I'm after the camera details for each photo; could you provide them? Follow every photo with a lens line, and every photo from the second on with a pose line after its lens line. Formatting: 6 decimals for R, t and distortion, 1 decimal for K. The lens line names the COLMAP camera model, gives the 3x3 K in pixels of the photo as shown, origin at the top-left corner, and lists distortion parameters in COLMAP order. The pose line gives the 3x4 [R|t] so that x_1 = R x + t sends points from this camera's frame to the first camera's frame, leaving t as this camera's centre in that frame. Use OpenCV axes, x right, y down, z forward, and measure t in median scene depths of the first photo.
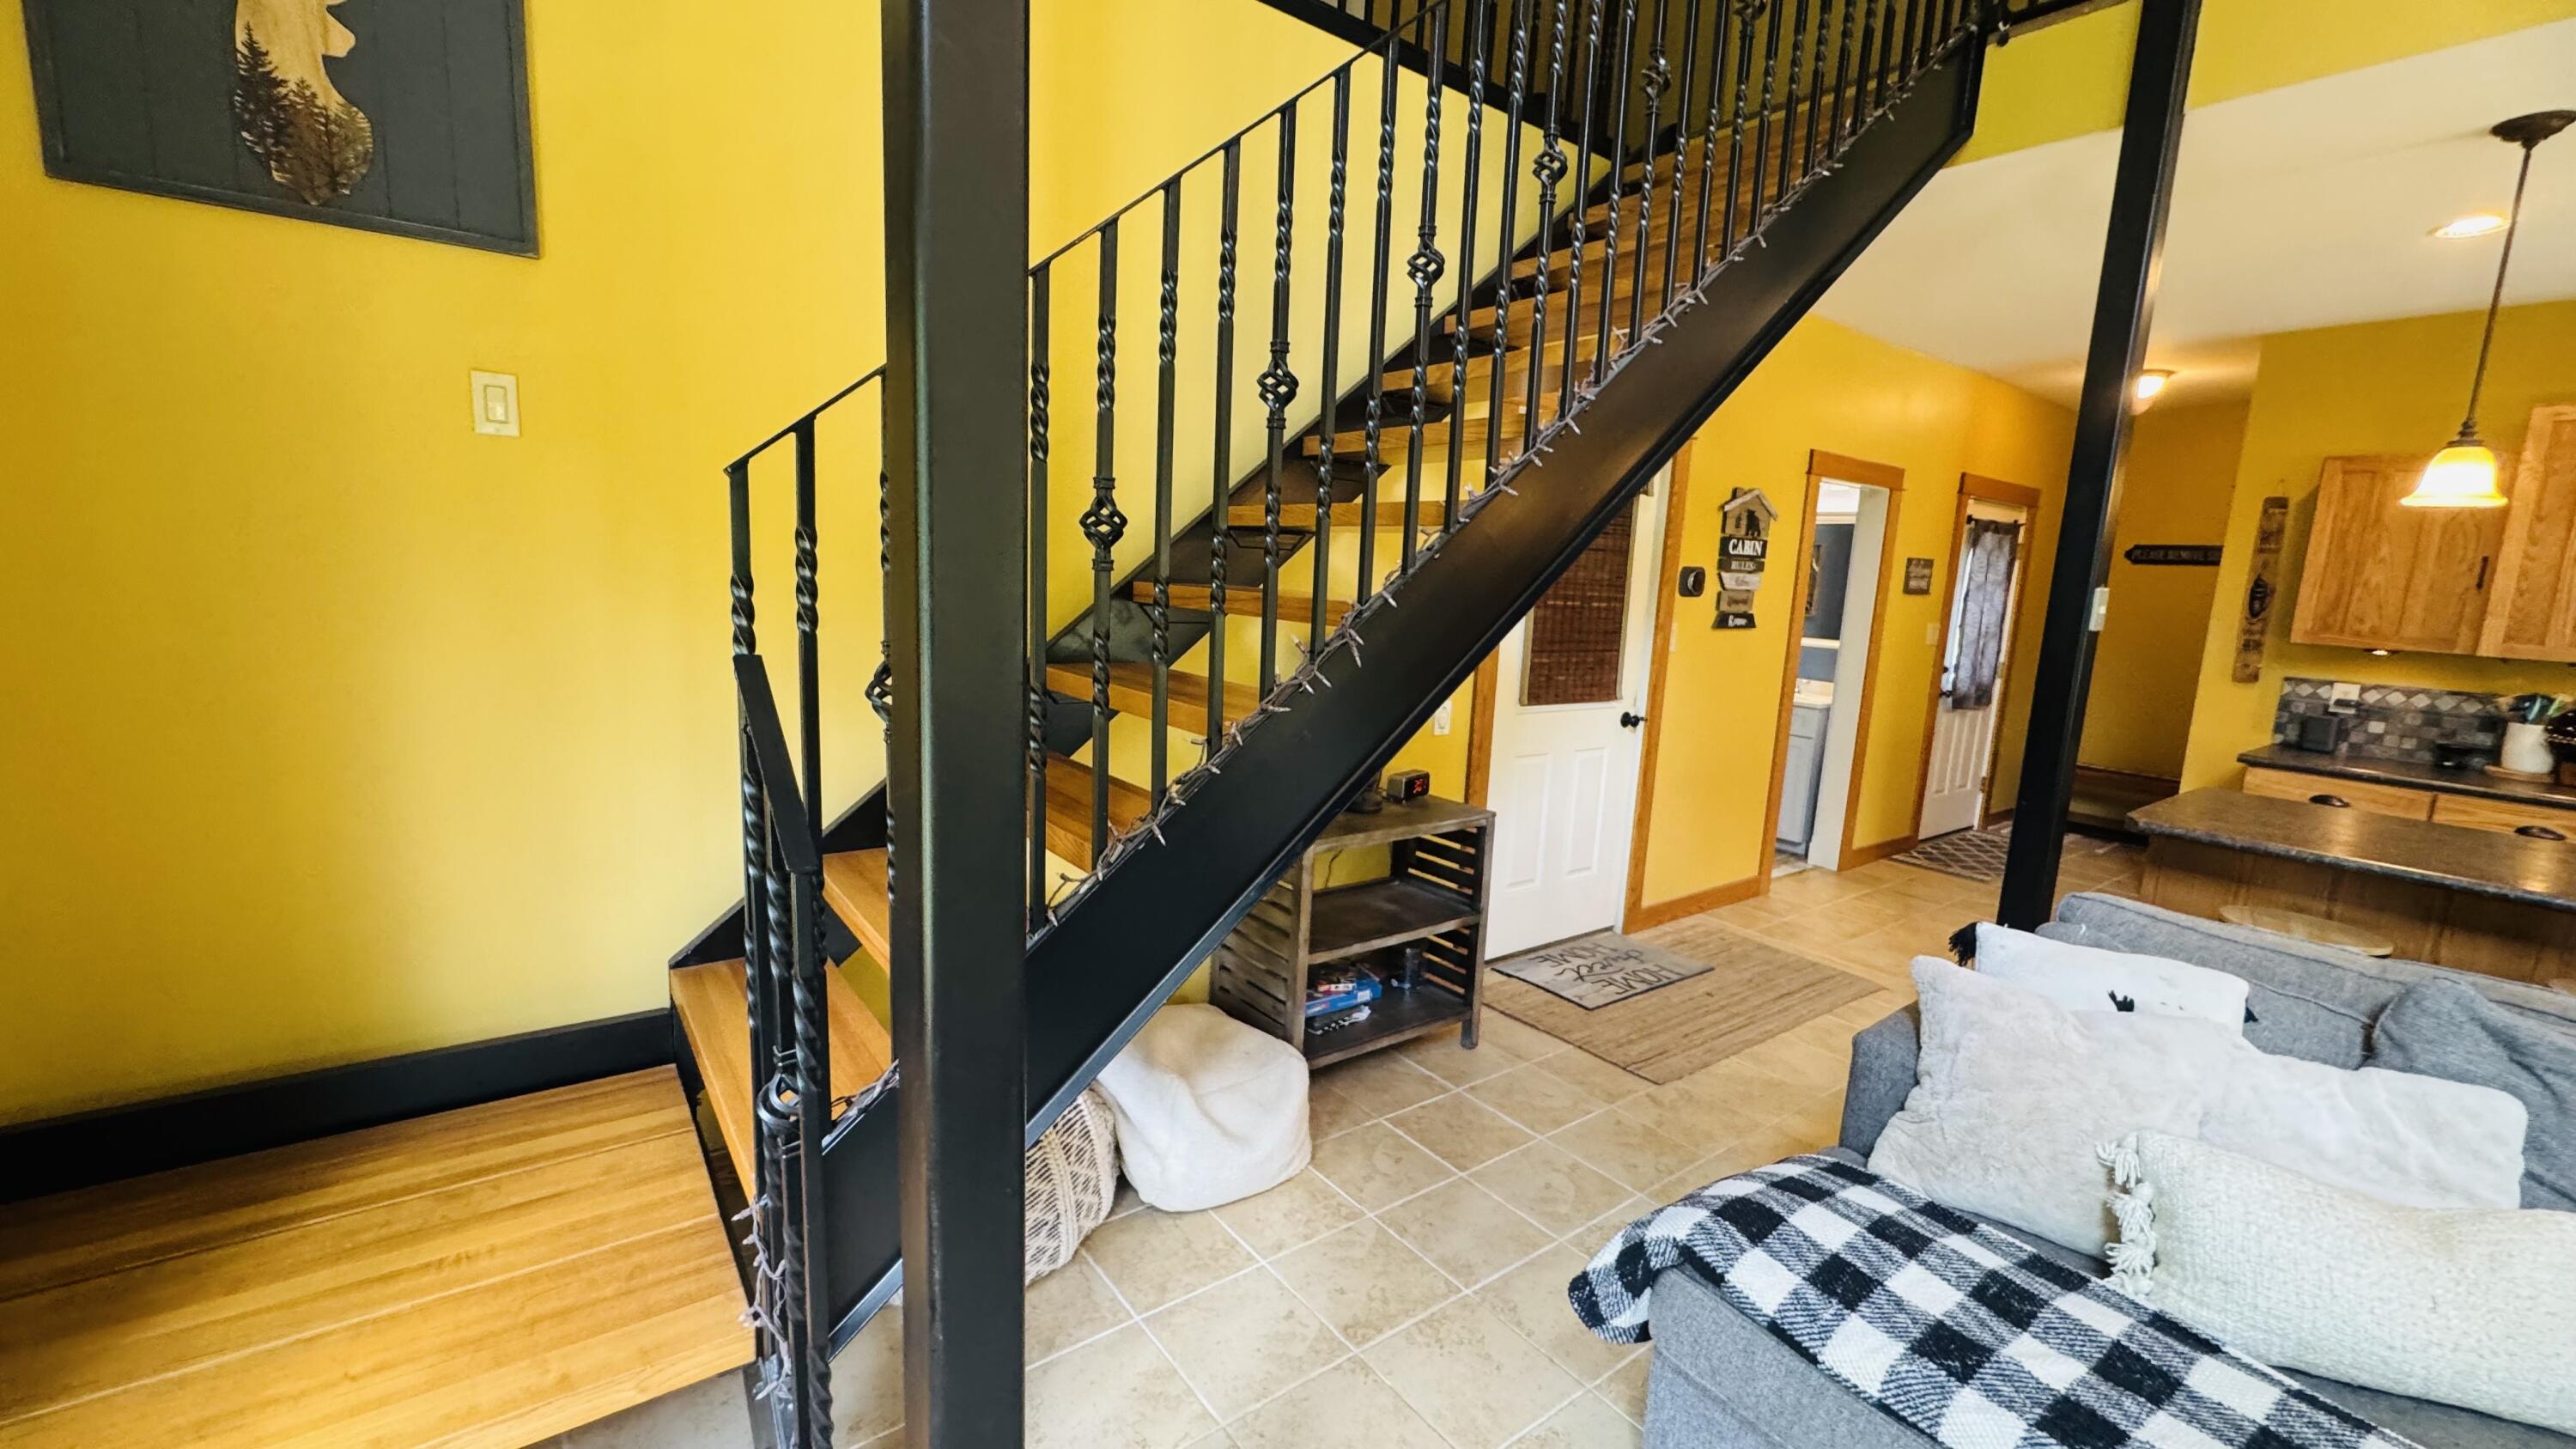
lens RADIAL K [[1033.8, 0, 1287.6], [0, 1033.8, 727.4], [0, 0, 1]] dist [-0.003445, 0.000065]
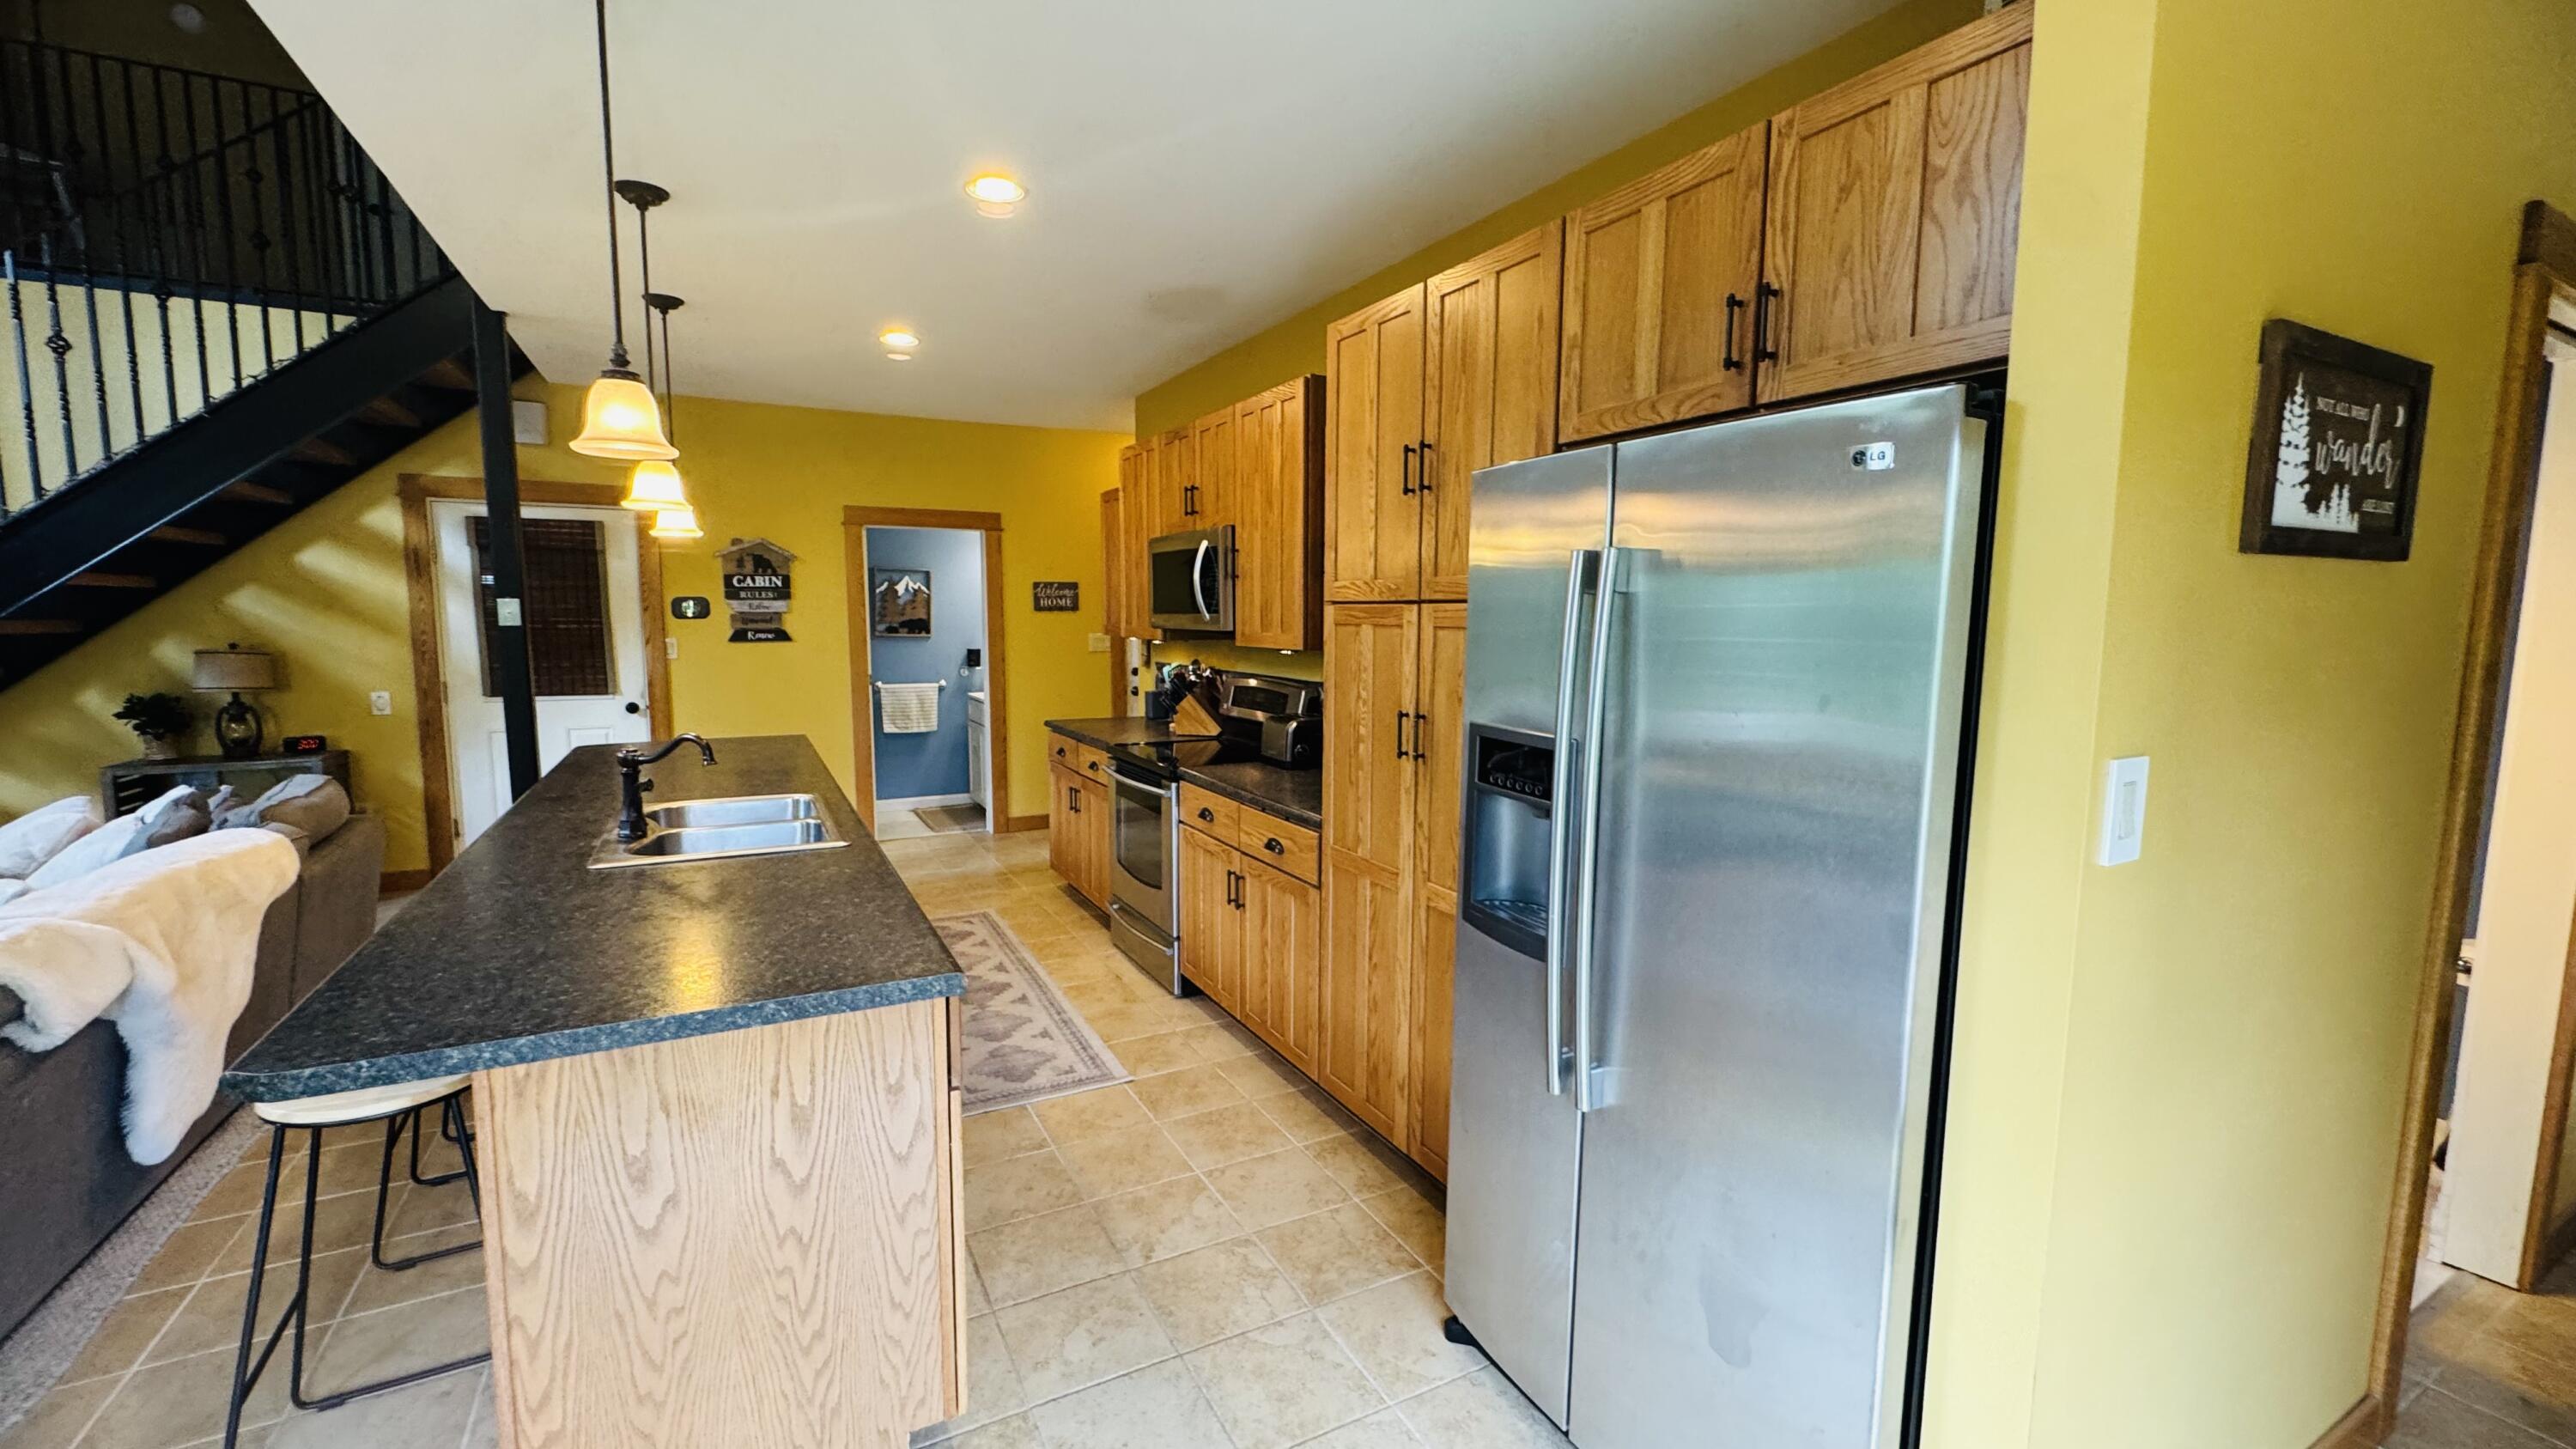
lens RADIAL K [[1033.8, 0, 1287.5], [0, 1033.8, 724.9], [0, 0, 1]] dist [-0.003445, 0.000065]
pose [[0.988272, -0.026406, -0.150401, 1.410609], [0.018585, 0.998413, -0.053169, 0.105912], [0.151566, 0.049751, 0.987194, -0.242657]]
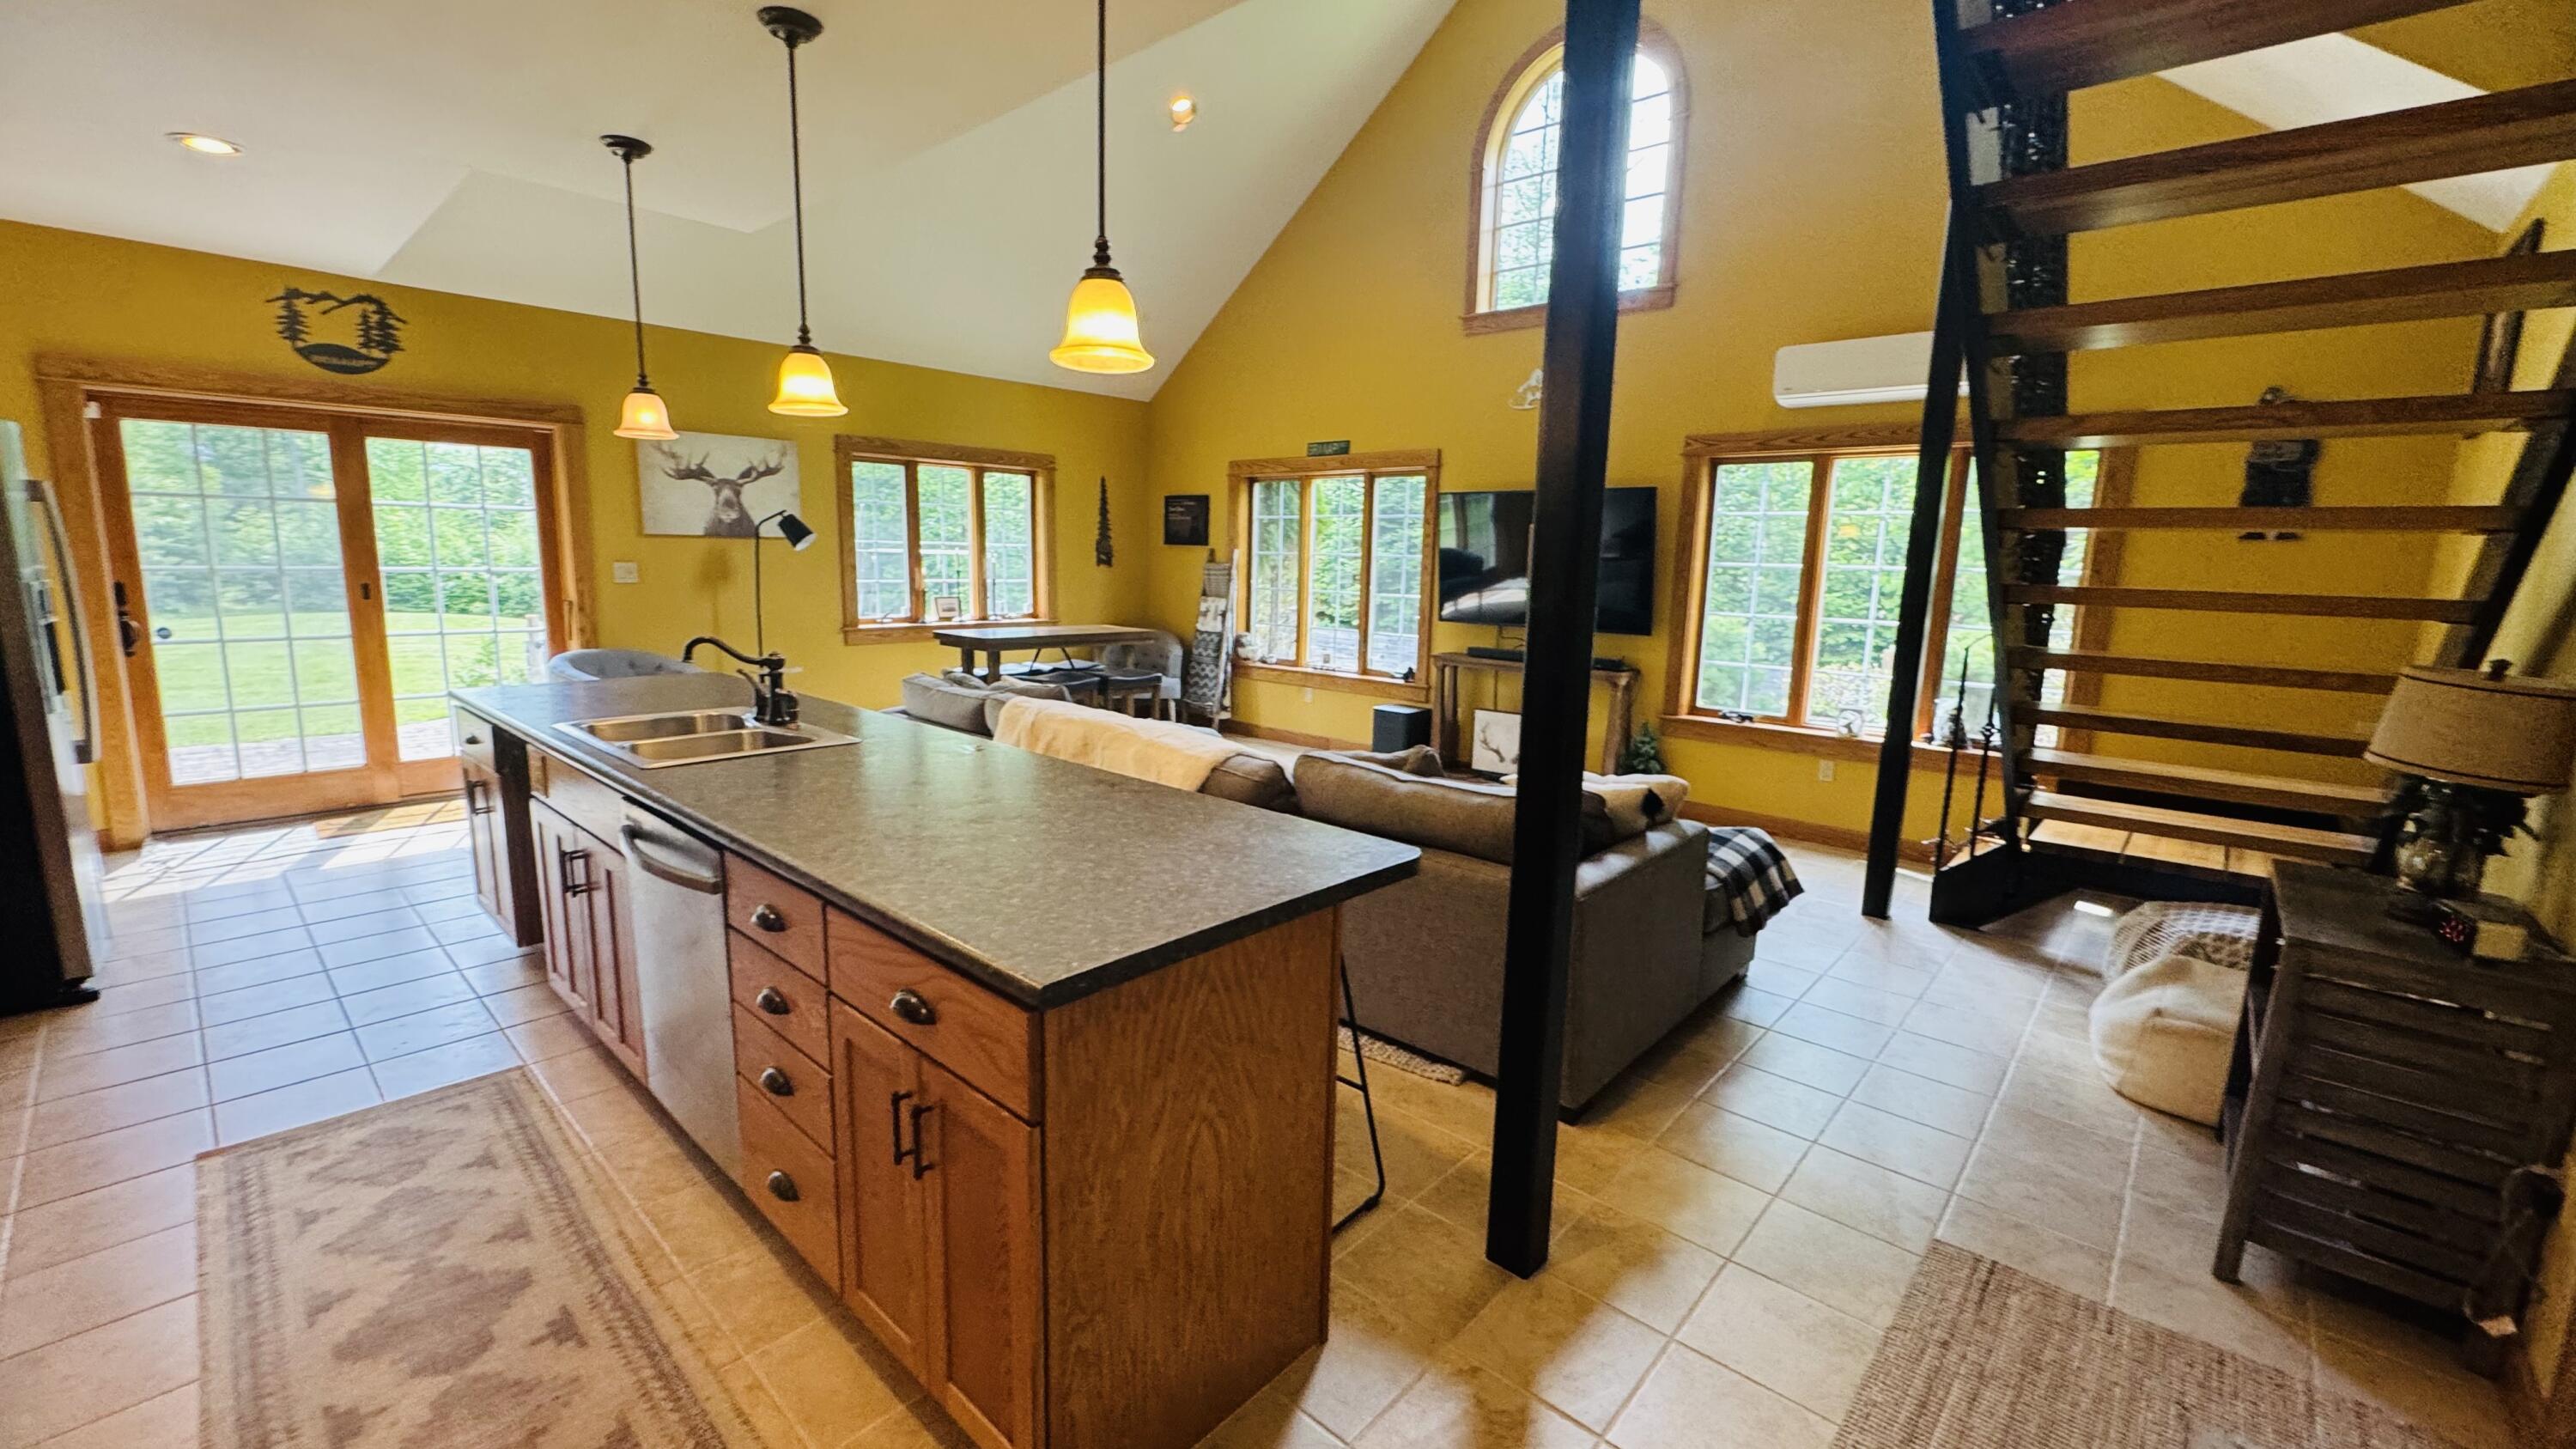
lens RADIAL K [[1033.8, 0, 1289.8], [0, 1033.8, 725.0], [0, 0, 1]] dist [-0.003445, 0.000065]
pose [[-0.978819, -0.040405, -0.200702, 0.704700], [-0.101307, 0.947487, 0.303323, -0.130421], [0.177907, 0.317231, -0.931511, 1.080909]]
